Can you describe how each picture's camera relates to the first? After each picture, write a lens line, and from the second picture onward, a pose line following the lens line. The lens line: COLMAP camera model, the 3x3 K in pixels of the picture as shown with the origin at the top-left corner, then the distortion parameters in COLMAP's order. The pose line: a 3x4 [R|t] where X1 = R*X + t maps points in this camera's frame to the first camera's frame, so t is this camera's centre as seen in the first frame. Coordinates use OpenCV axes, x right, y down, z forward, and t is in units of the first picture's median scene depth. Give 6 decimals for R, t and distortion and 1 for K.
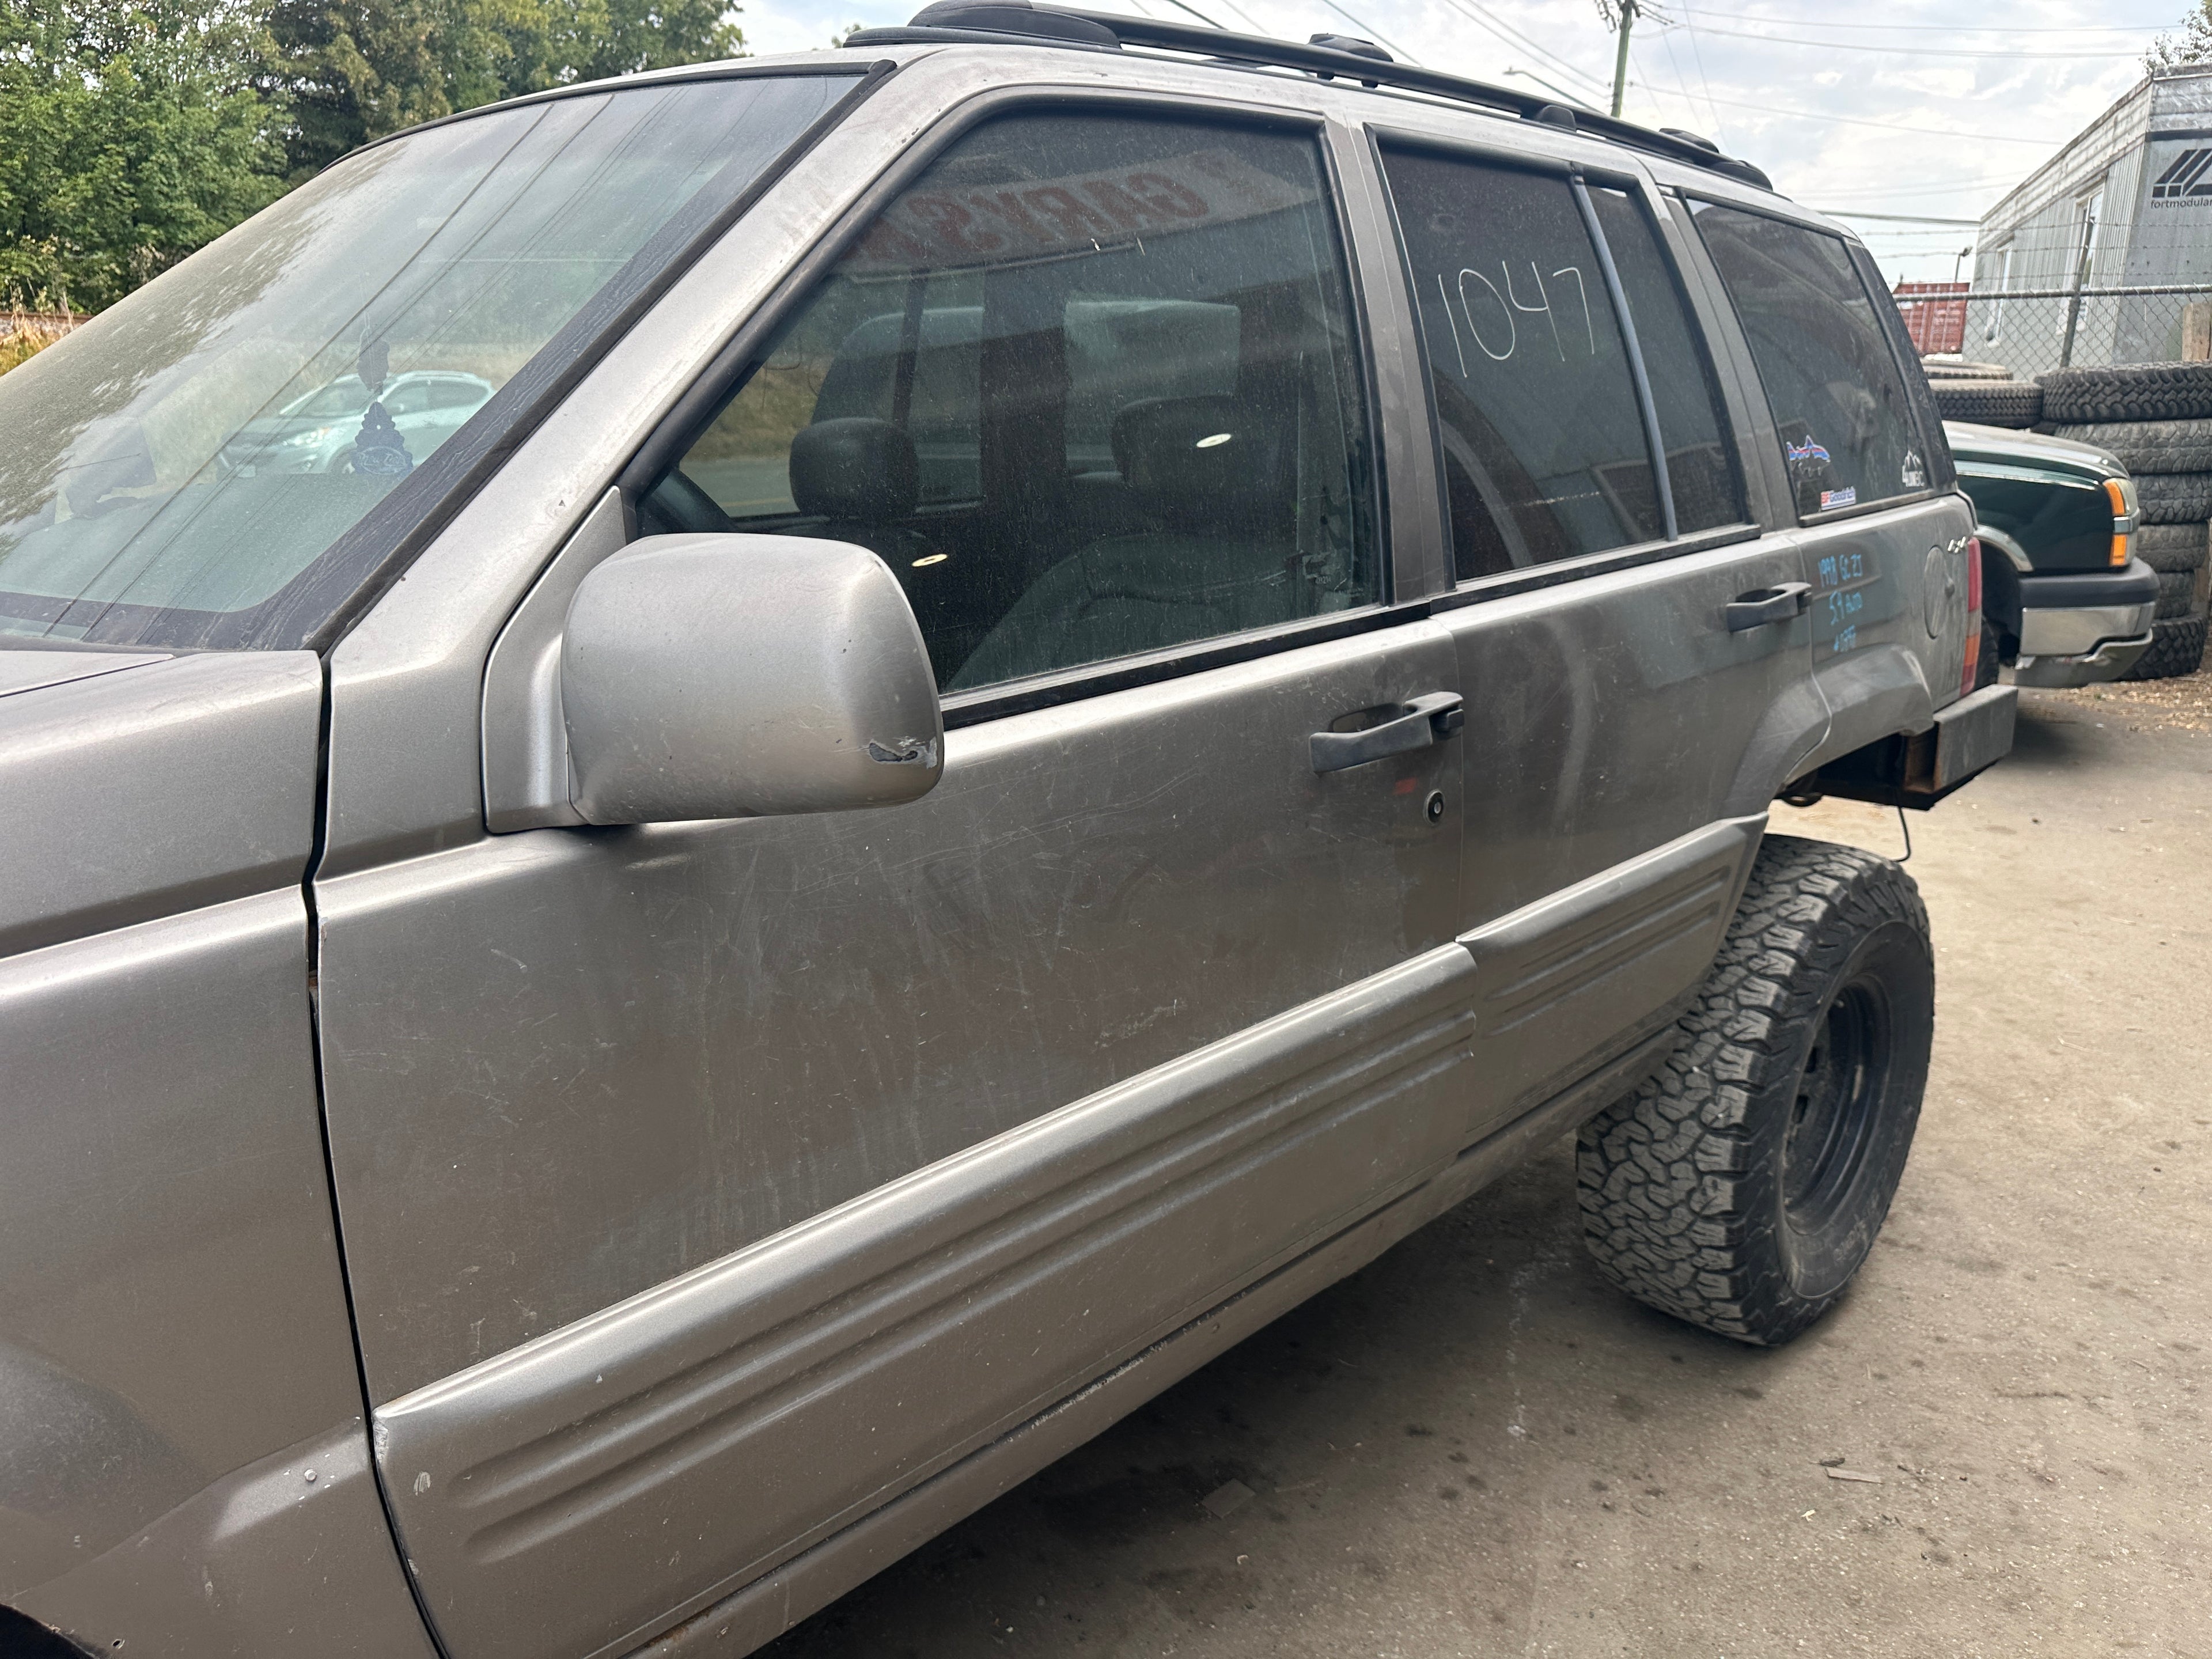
lens RADIAL K [[1565.2, 0, 1098.6], [0, 1565.2, 810.6], [0, 0, 1]] dist [0.020988, -0.026923]
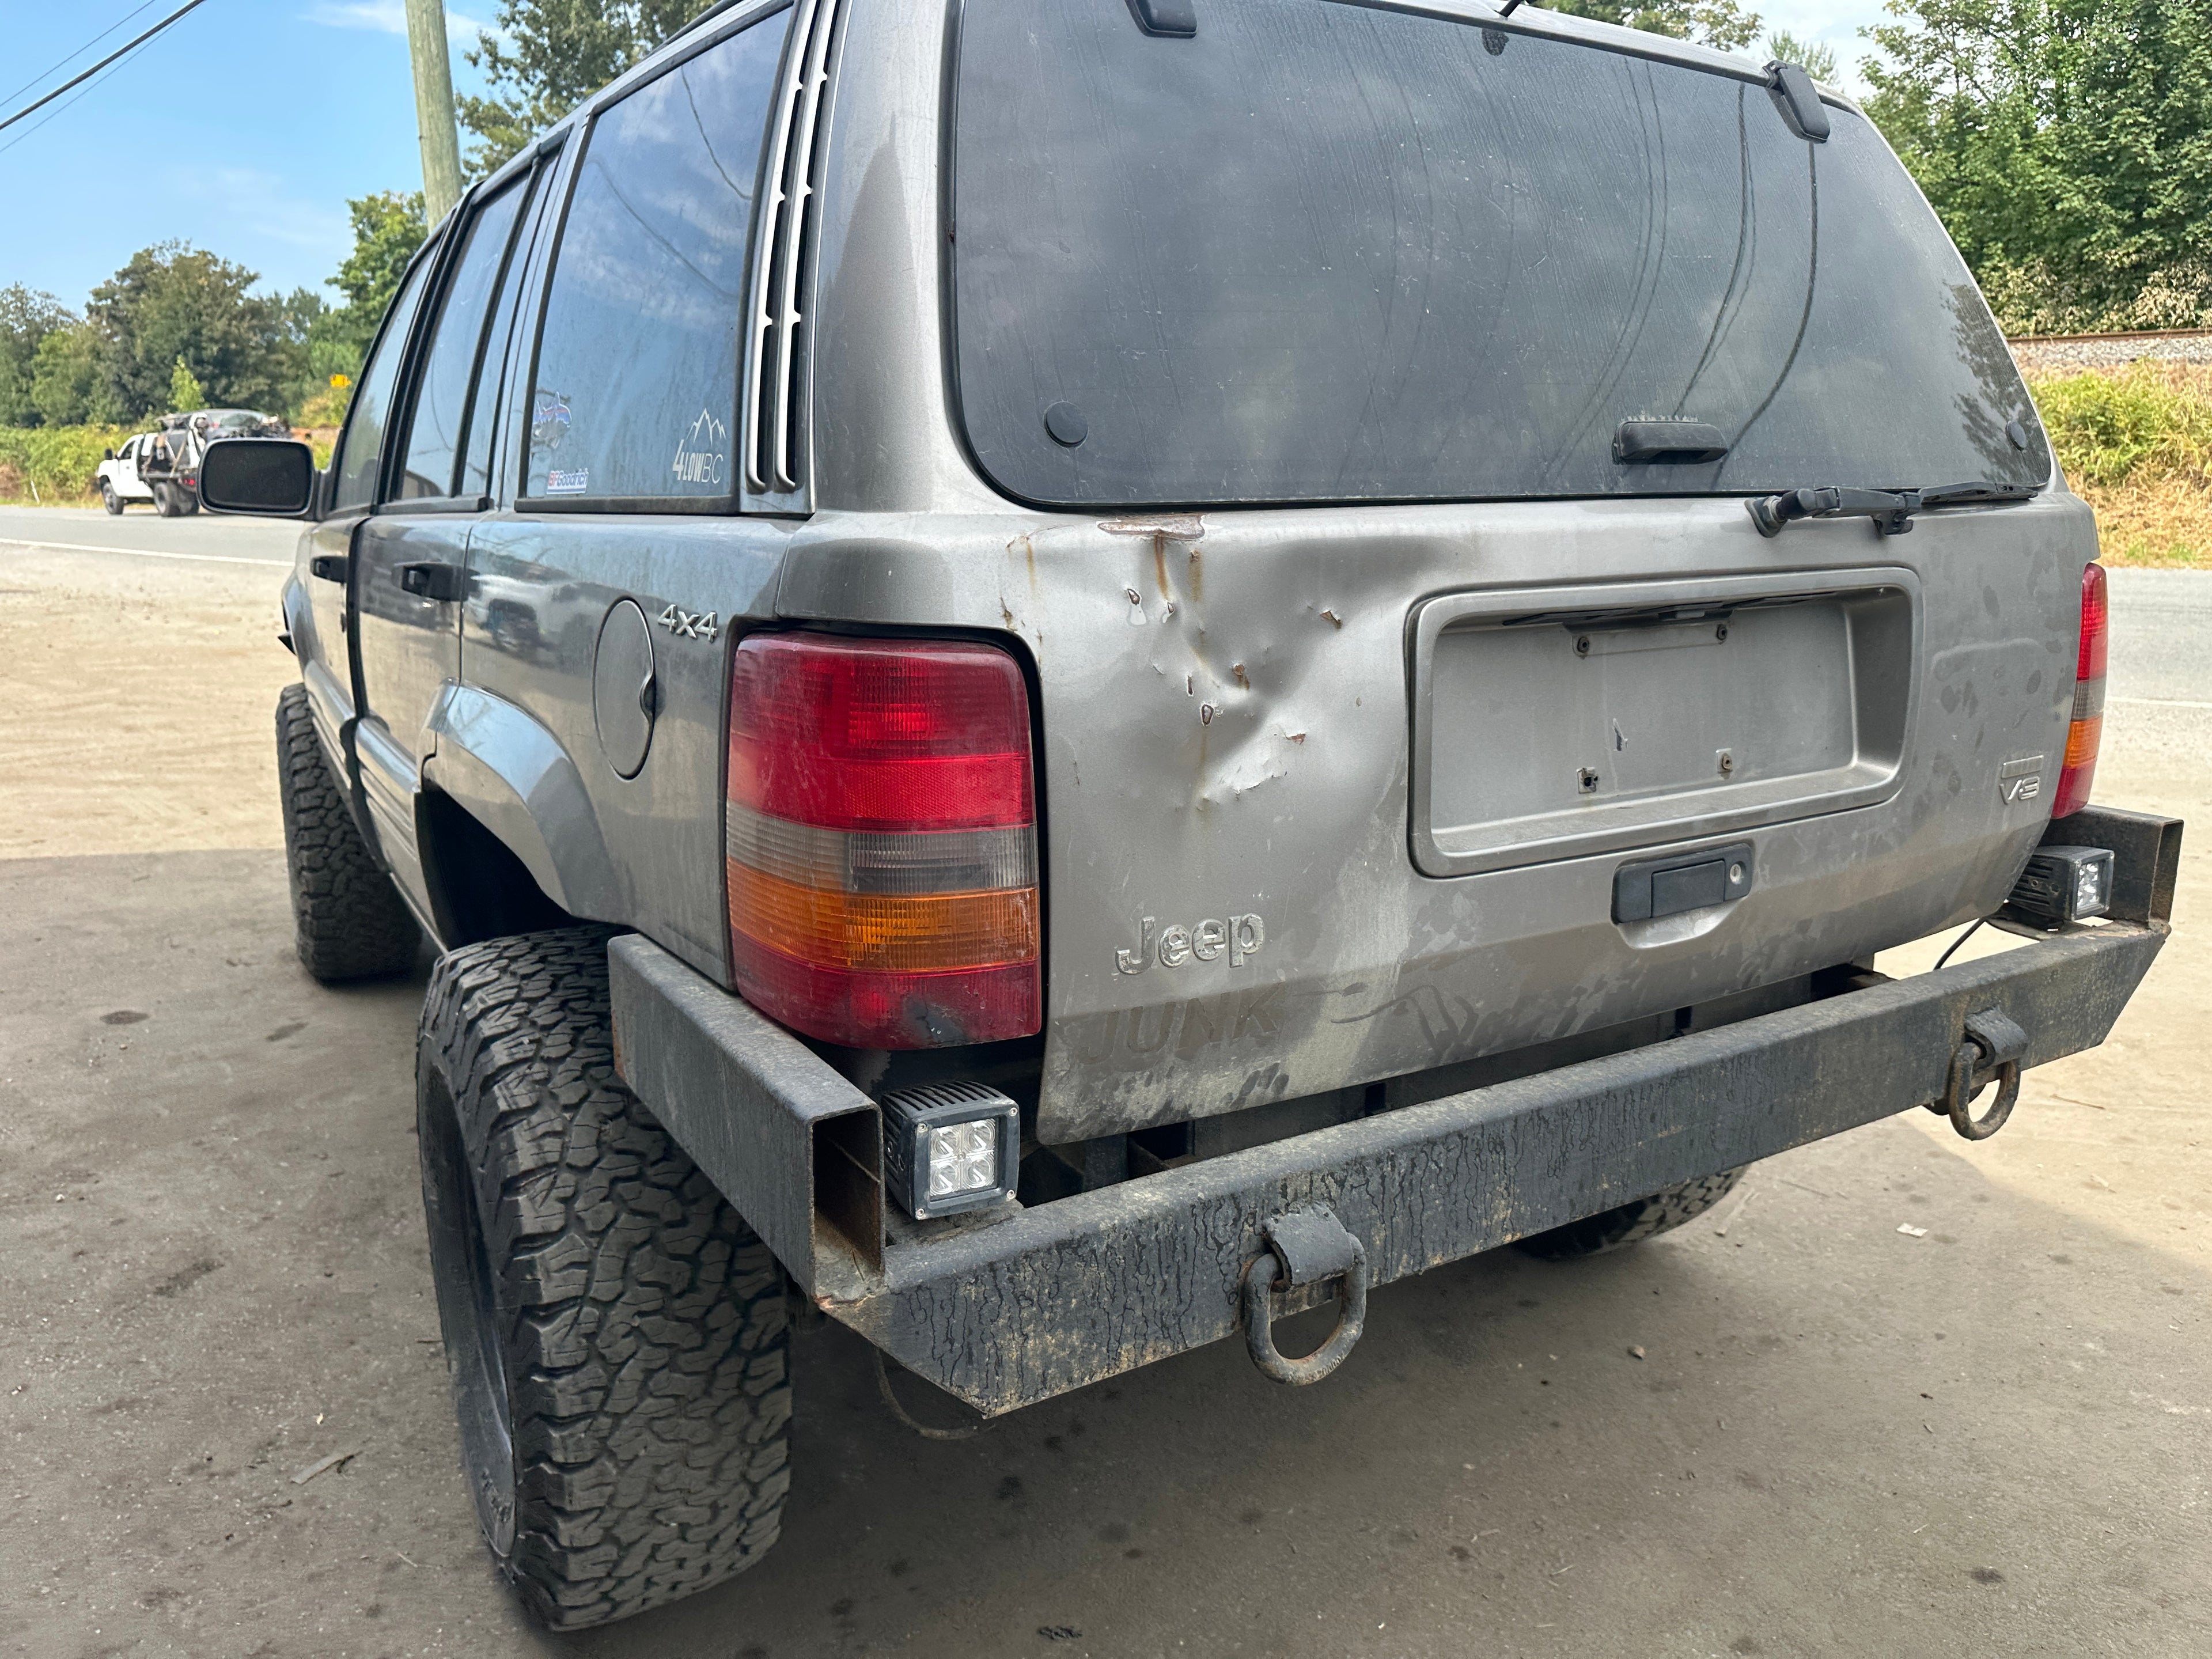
lens RADIAL K [[1565.2, 0, 1109.1], [0, 1565.2, 818.8], [0, 0, 1]] dist [0.020988, -0.026923]
pose [[-0.235588, 0.225567, -0.945314, 1.128690], [-0.232855, 0.931258, 0.280244, -0.319047], [0.943545, 0.286143, -0.166869, 1.426242]]
